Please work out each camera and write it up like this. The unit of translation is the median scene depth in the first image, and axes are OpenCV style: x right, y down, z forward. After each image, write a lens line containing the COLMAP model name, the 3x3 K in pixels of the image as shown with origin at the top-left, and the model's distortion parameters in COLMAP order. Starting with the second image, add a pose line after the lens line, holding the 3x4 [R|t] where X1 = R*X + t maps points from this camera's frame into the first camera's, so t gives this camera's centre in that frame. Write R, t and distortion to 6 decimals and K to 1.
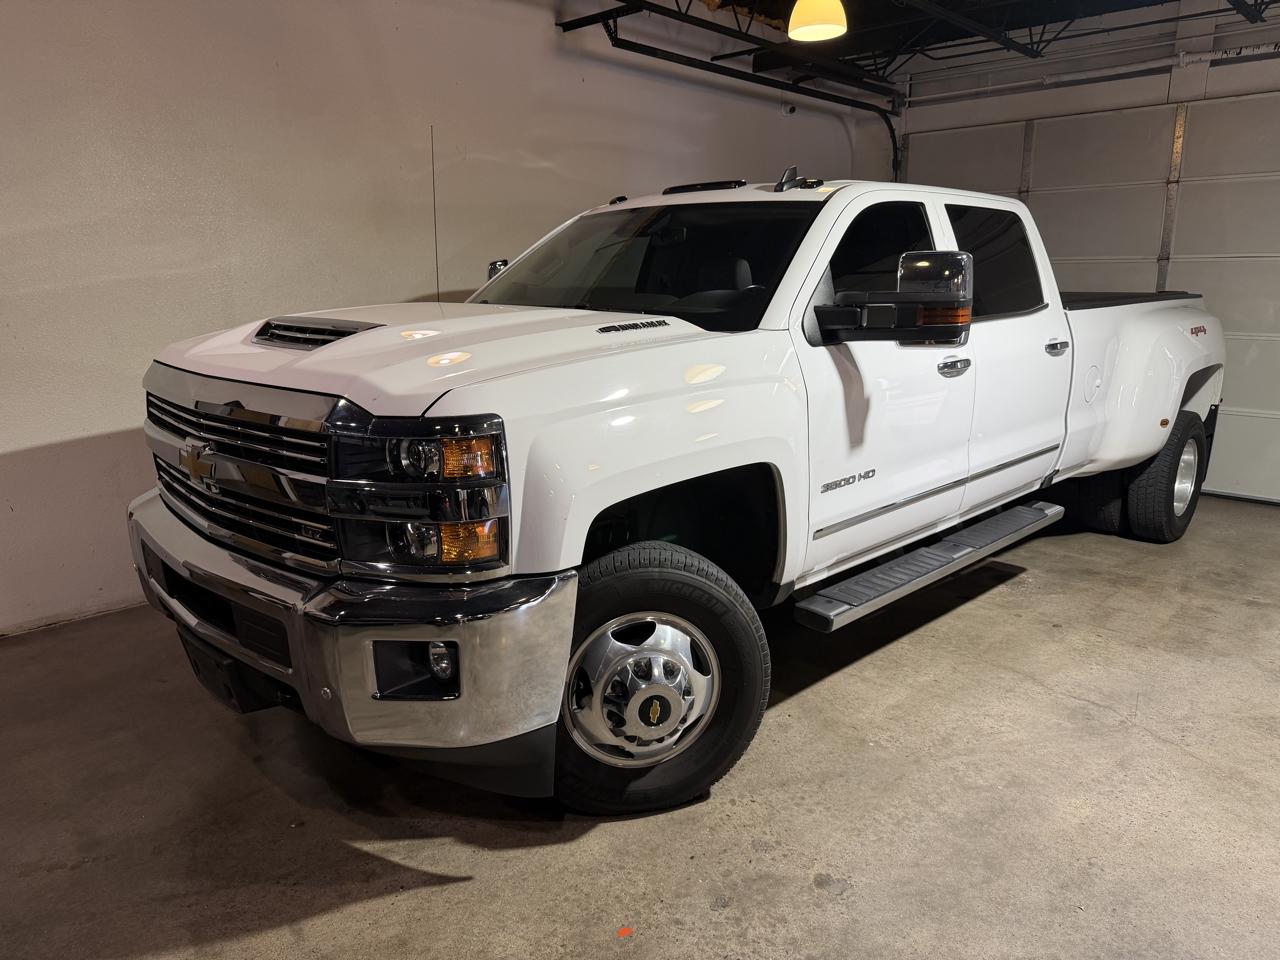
lens RADIAL K [[885.6, 0, 641.8], [0, 885.6, 478.3], [0, 0, 1]] dist [0.001883, -0.000138]
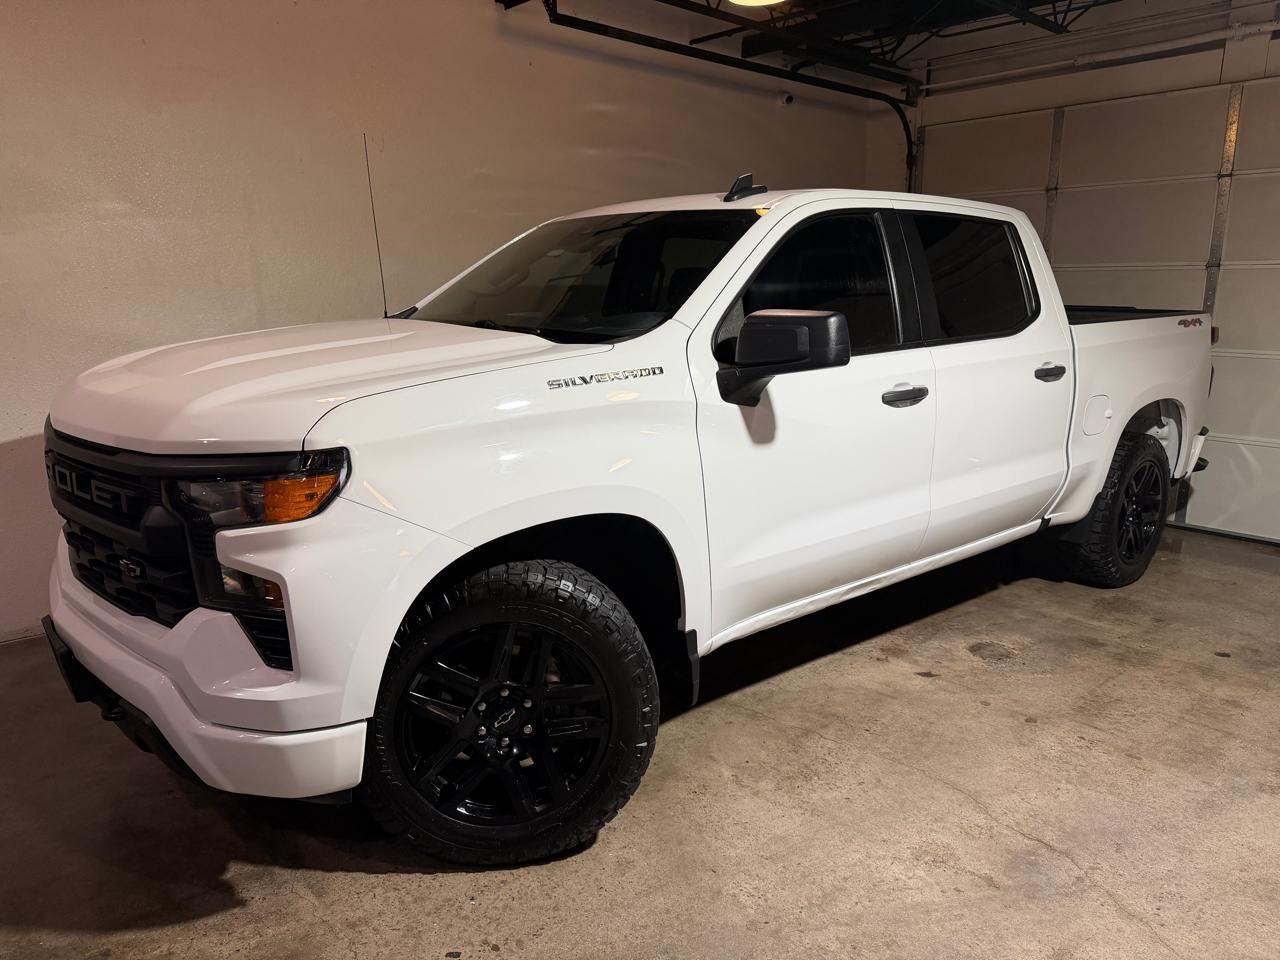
lens RADIAL K [[885.6, 0, 640.0], [0, 885.6, 480.0], [0, 0, 1]] dist [0.003359, -0.002353]
pose [[0.996901, 0.020234, -0.076024, 0.175911], [-0.020852, 0.999756, -0.007333, -0.037584], [0.075857, 0.008896, 0.997079, 0.176600]]
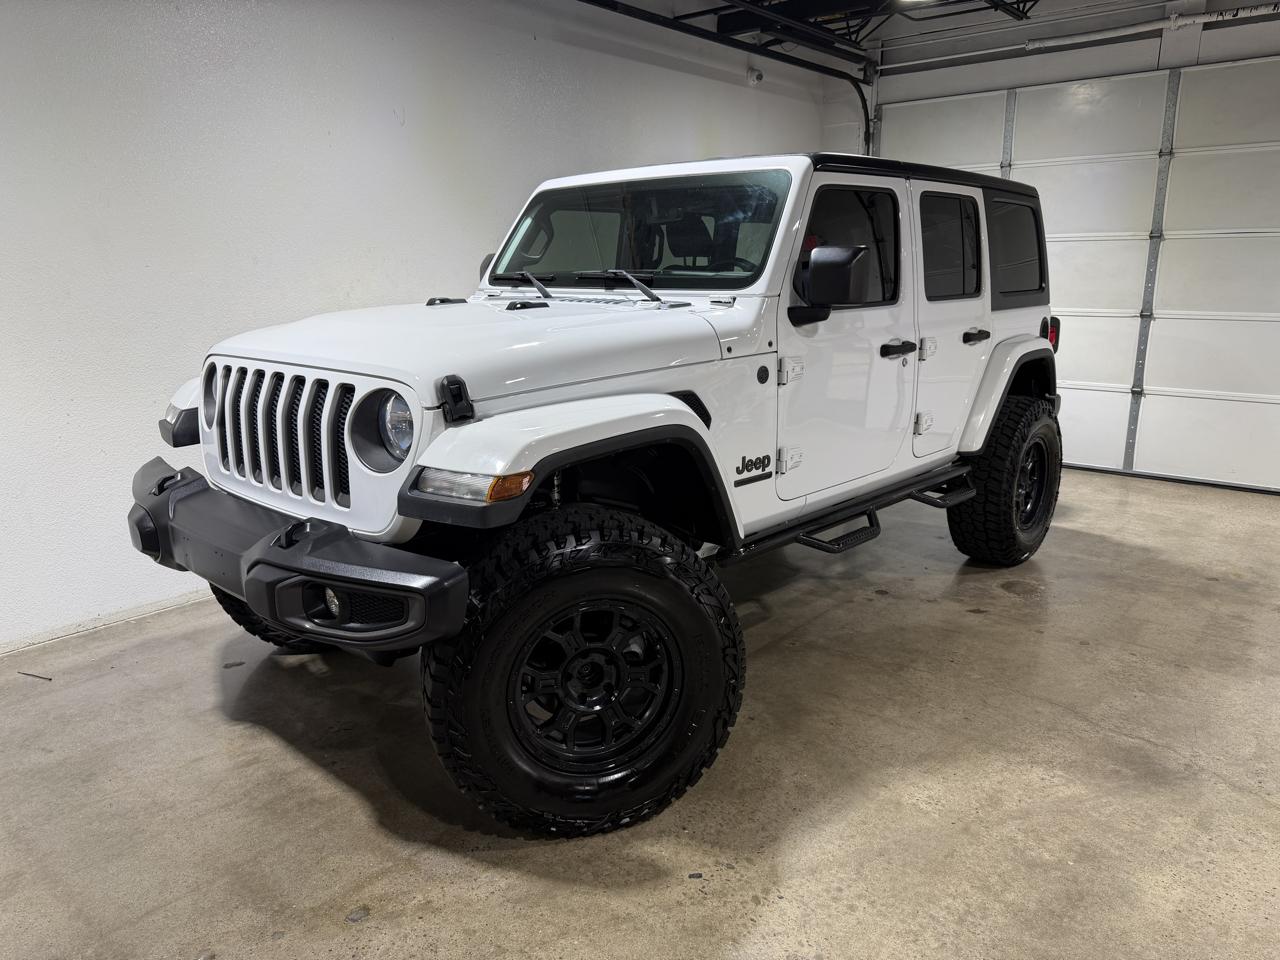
lens RADIAL K [[889.8, 0, 640.0], [0, 889.8, 480.0], [0, 0, 1]] dist [-0.004439, 0.004703]
pose [[0.998325, -0.020204, 0.054219, -0.026379], [0.019298, 0.999666, 0.017189, -0.023140], [-0.054549, -0.016113, 0.998381, 0.130400]]
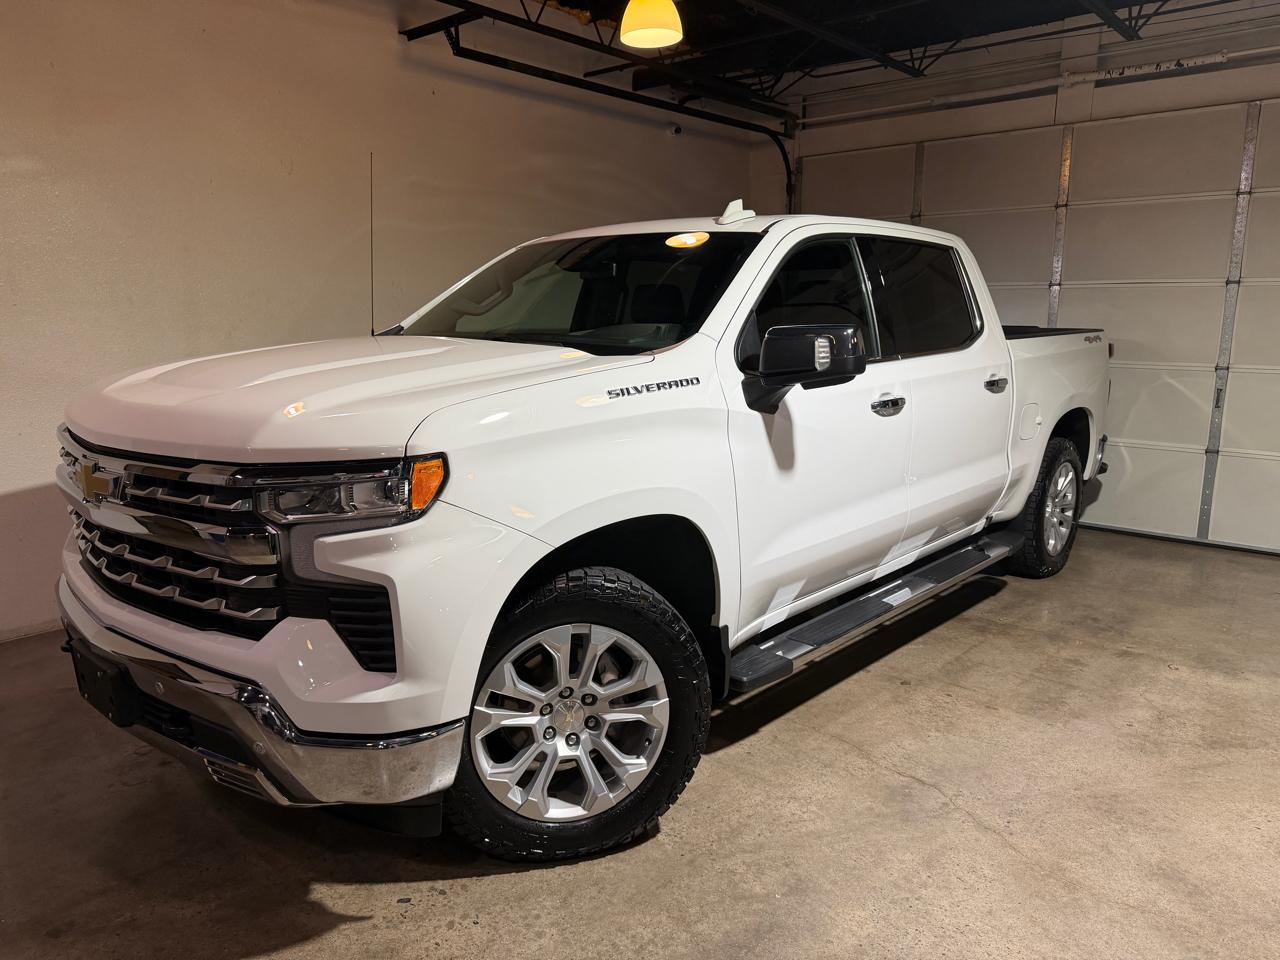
lens RADIAL K [[884.3, 0, 634.9], [0, 884.3, 480.1], [0, 0, 1]] dist [0.010016, -0.009405]
pose [[0.999395, -0.004733, 0.034468, 0.164118], [0.005779, 0.999524, -0.030307, -0.015339], [-0.034308, 0.030487, 0.998946, 0.101522]]
